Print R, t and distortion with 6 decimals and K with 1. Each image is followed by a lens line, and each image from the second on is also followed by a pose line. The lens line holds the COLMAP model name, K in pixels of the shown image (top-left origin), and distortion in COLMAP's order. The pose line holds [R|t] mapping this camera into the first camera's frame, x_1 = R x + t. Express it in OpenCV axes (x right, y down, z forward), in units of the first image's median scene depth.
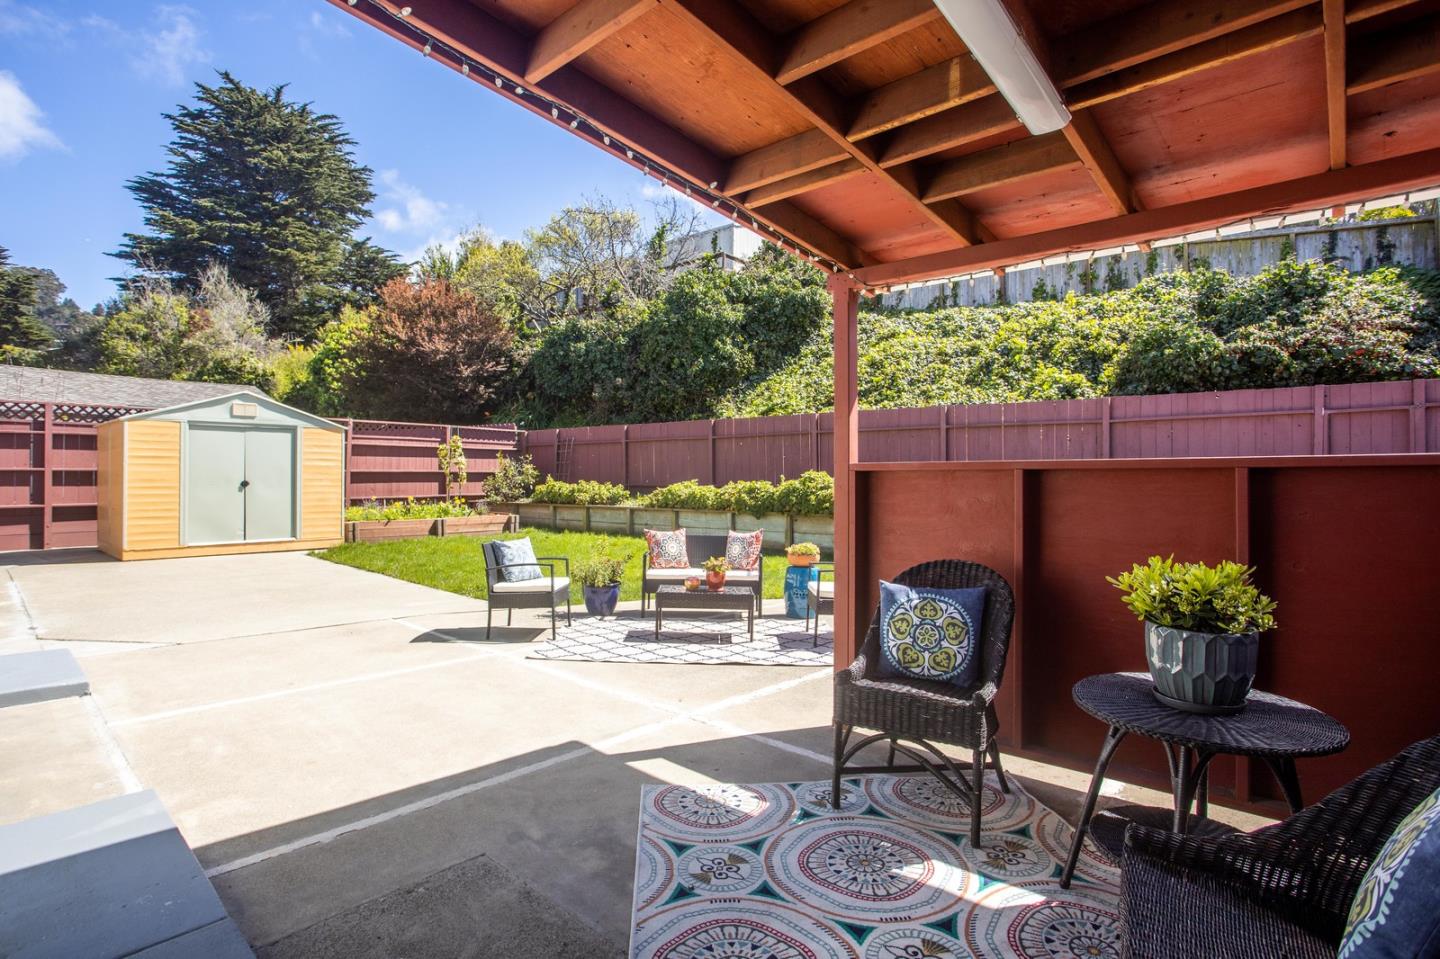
lens RADIAL K [[699.0, 0, 722.6], [0, 699.0, 475.8], [0, 0, 1]] dist [-0.065410, 0.030414]
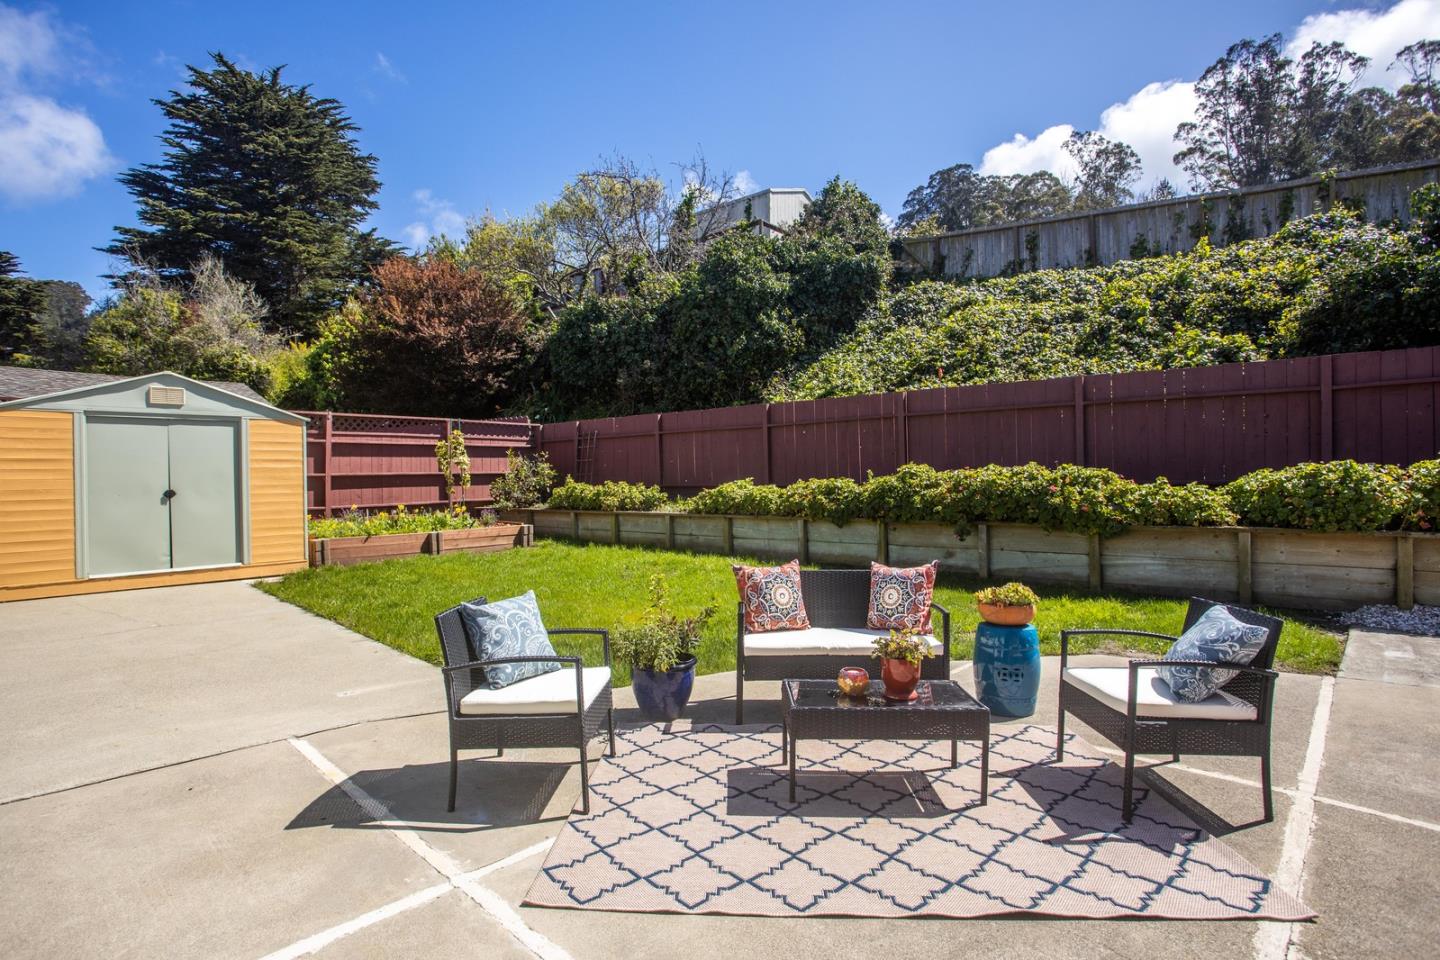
lens RADIAL K [[699.0, 0, 722.6], [0, 699.0, 476.3], [0, 0, 1]] dist [-0.065410, 0.030414]
pose [[0.999488, -0.017780, -0.026598, -0.035229], [0.017889, 0.999832, 0.003879, 0.000101], [0.026525, -0.004352, 0.999639, 0.140902]]
